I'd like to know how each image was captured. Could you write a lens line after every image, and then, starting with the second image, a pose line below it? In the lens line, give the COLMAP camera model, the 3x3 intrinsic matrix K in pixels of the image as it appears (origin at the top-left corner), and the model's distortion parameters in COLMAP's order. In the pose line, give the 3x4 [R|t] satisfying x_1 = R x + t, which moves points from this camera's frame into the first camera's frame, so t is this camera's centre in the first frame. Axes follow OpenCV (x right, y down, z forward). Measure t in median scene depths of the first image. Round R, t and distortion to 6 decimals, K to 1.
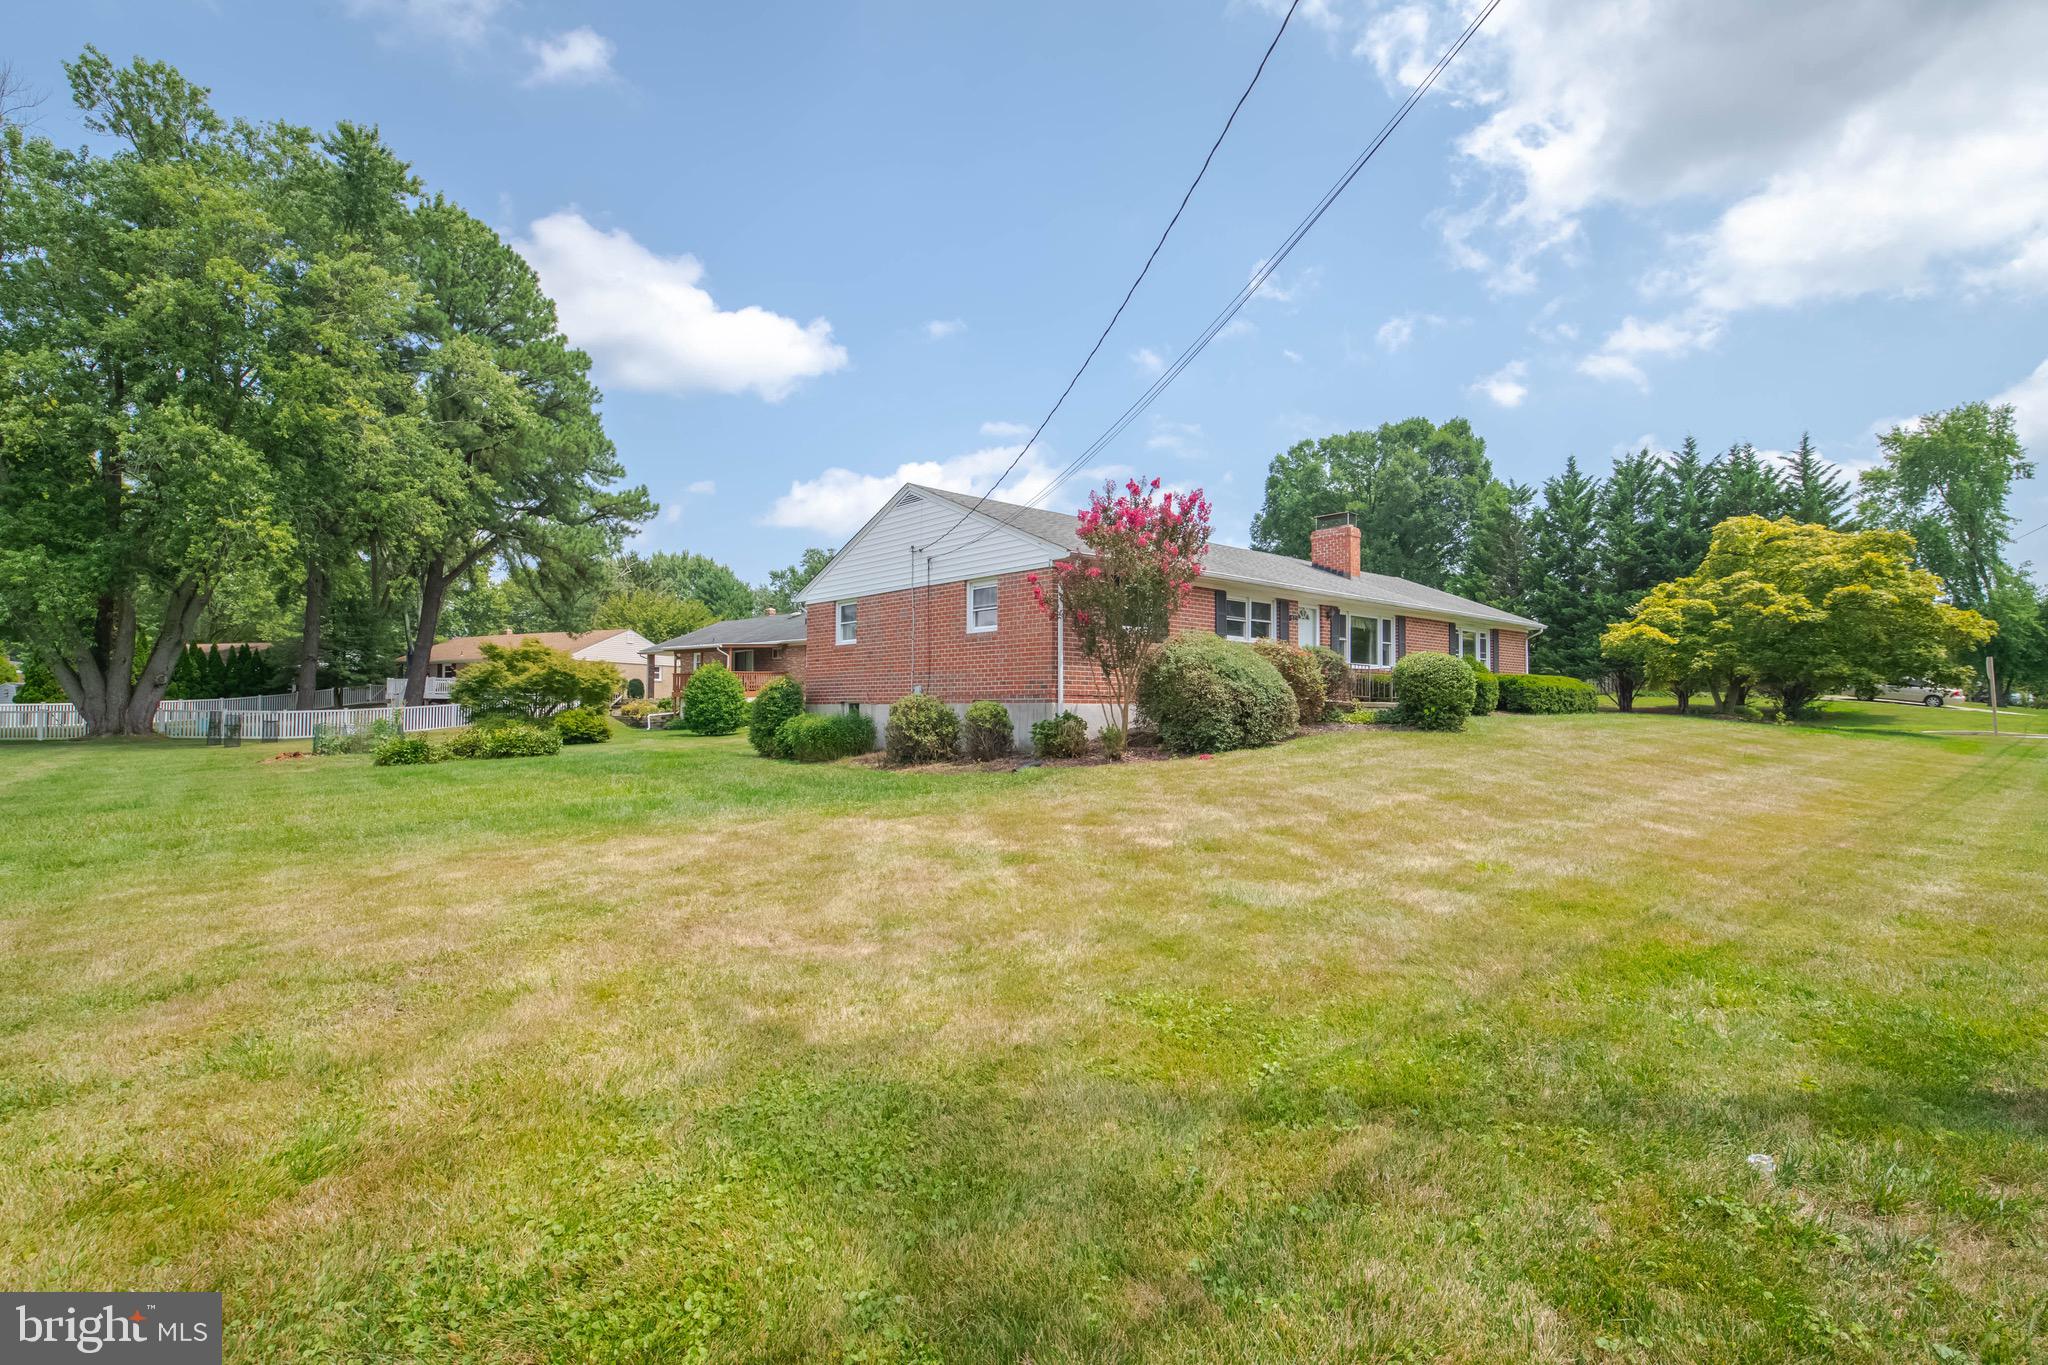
lens RADIAL K [[991.1, 0, 1019.3], [0, 991.1, 690.9], [0, 0, 1]] dist [-0.002061, -0.007511]
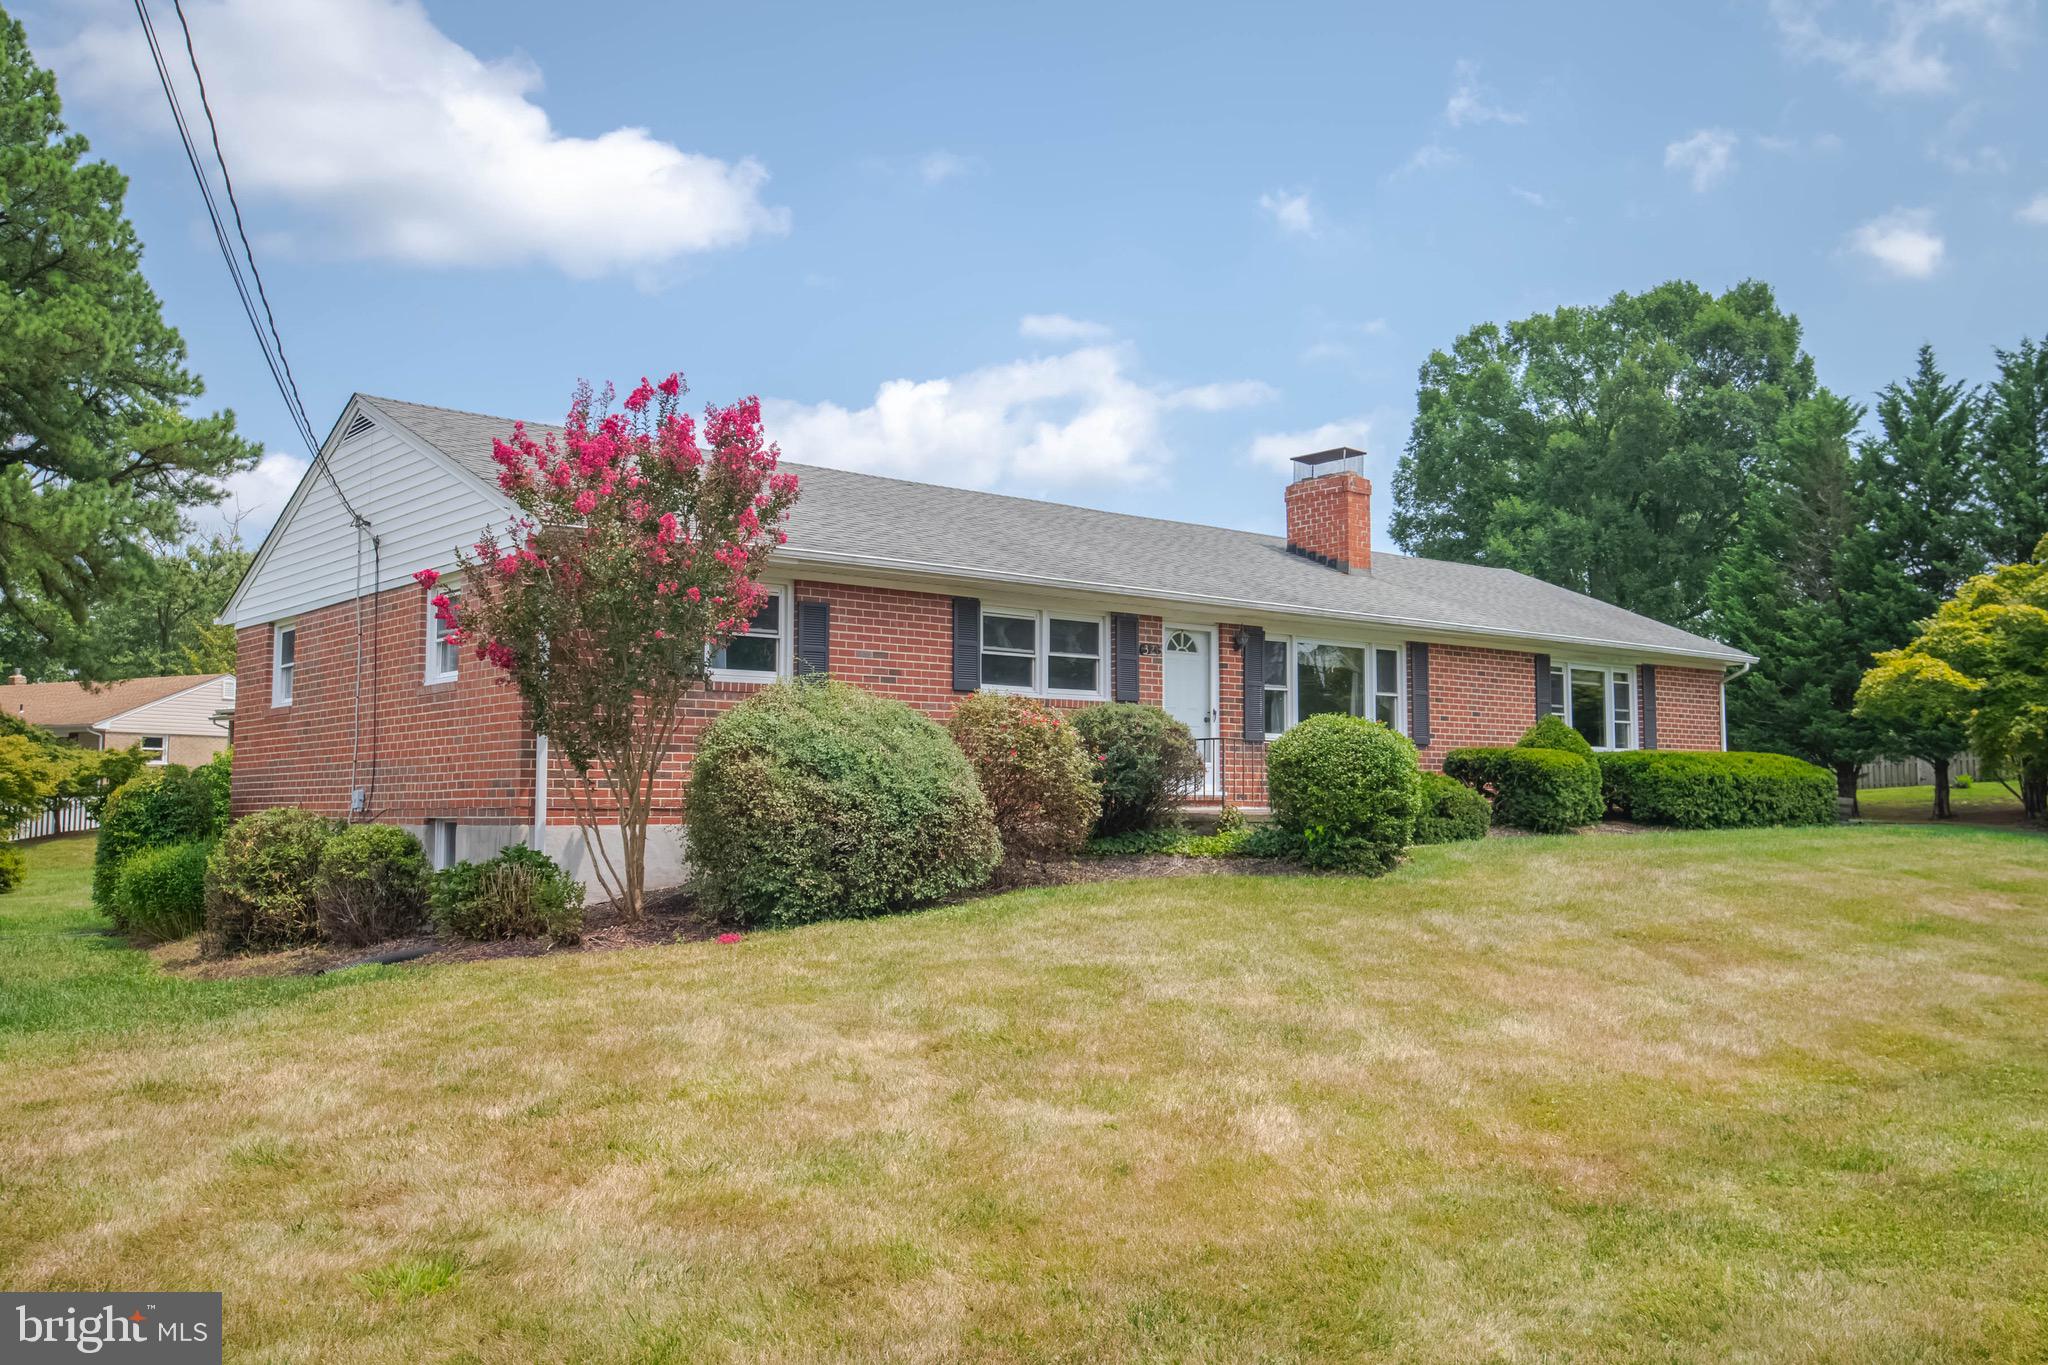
lens RADIAL K [[1784.7, 0, 1027.0], [0, 1784.7, 687.0], [0, 0, 1]] dist [0.035103, -0.007187]
pose [[0.999931, -0.007935, 0.008693, 0.132498], [0.008367, 0.998676, -0.050756, -0.004589], [-0.008279, 0.050825, 0.998673, 0.044284]]
